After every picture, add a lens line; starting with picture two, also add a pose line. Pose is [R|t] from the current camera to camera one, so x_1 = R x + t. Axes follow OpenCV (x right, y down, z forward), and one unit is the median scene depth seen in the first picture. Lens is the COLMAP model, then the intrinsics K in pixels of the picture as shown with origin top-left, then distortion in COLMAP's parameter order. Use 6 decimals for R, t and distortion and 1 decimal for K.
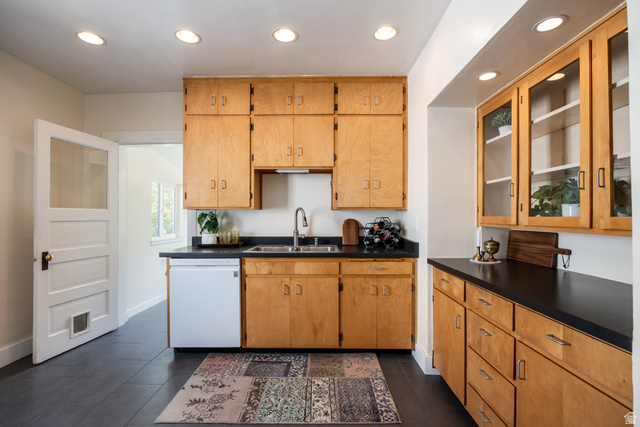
lens RADIAL K [[305.9, 0, 332.1], [0, 305.9, 214.4], [0, 0, 1]] dist [-0.000132, 0.000081]
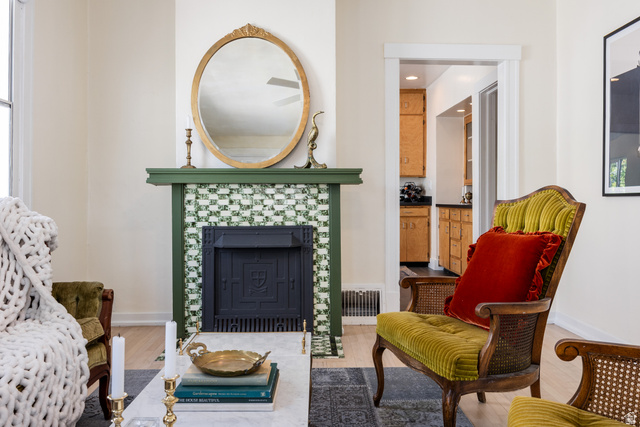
lens RADIAL K [[532.6, 0, 316.8], [0, 532.6, 204.3], [0, 0, 1]] dist [0.000412, 0.002147]
pose [[0.999992, -0.003557, -0.001769, -0.305459], [0.003590, 0.999816, 0.018854, 0.071325], [0.001701, -0.018860, 0.999821, -1.717181]]
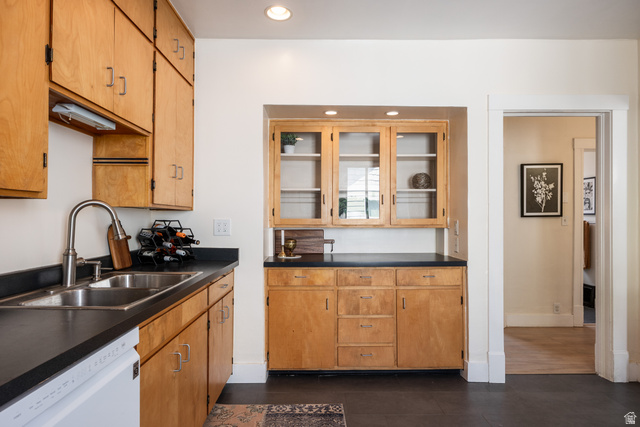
lens RADIAL K [[370.1, 0, 320.0], [0, 370.1, 213.5], [0, 0, 1]] dist [0.000208, 0.000166]
pose [[-0.002586, 0.016583, 0.999859, -0.708184], [-0.003833, 0.999855, -0.016593, 0.009466], [-0.999989, -0.003875, -0.002522, 0.687208]]
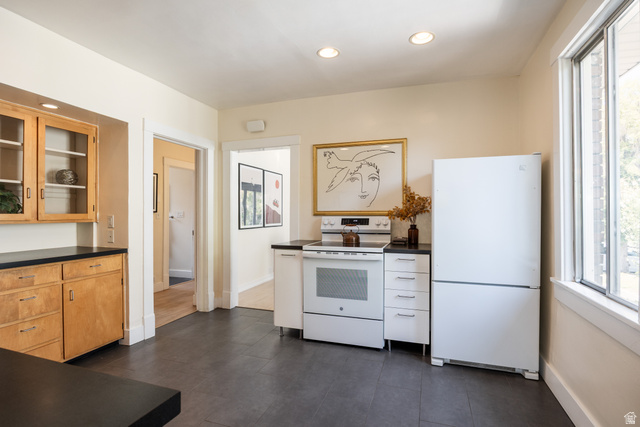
lens RADIAL K [[319.5, 0, 320.0], [0, 319.5, 213.5], [0, 0, 1]] dist [-0.000750, -0.000002]
pose [[-0.943842, 0.000182, 0.330398, -0.659573], [-0.002101, 0.999976, -0.006552, 0.009084], [-0.330391, -0.006878, -0.943819, 1.071346]]
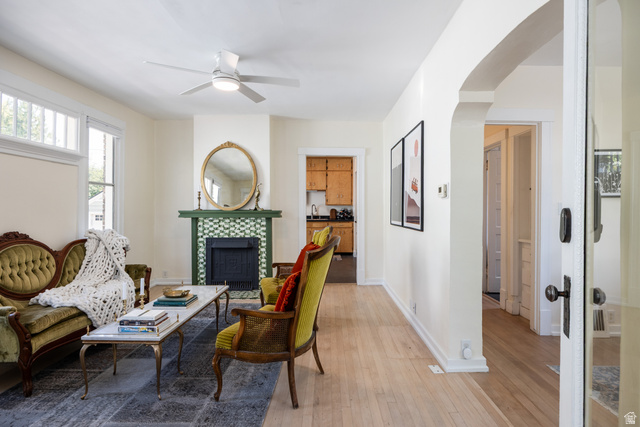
lens RADIAL K [[340.8, 0, 320.0], [0, 340.8, 213.5], [0, 0, 1]] dist [0.001223, -0.000203]
pose [[0.999543, -0.001797, -0.030187, 0.043012], [0.002461, 0.999755, 0.021986, -0.009937], [0.030140, -0.022050, 0.999302, -2.140424]]
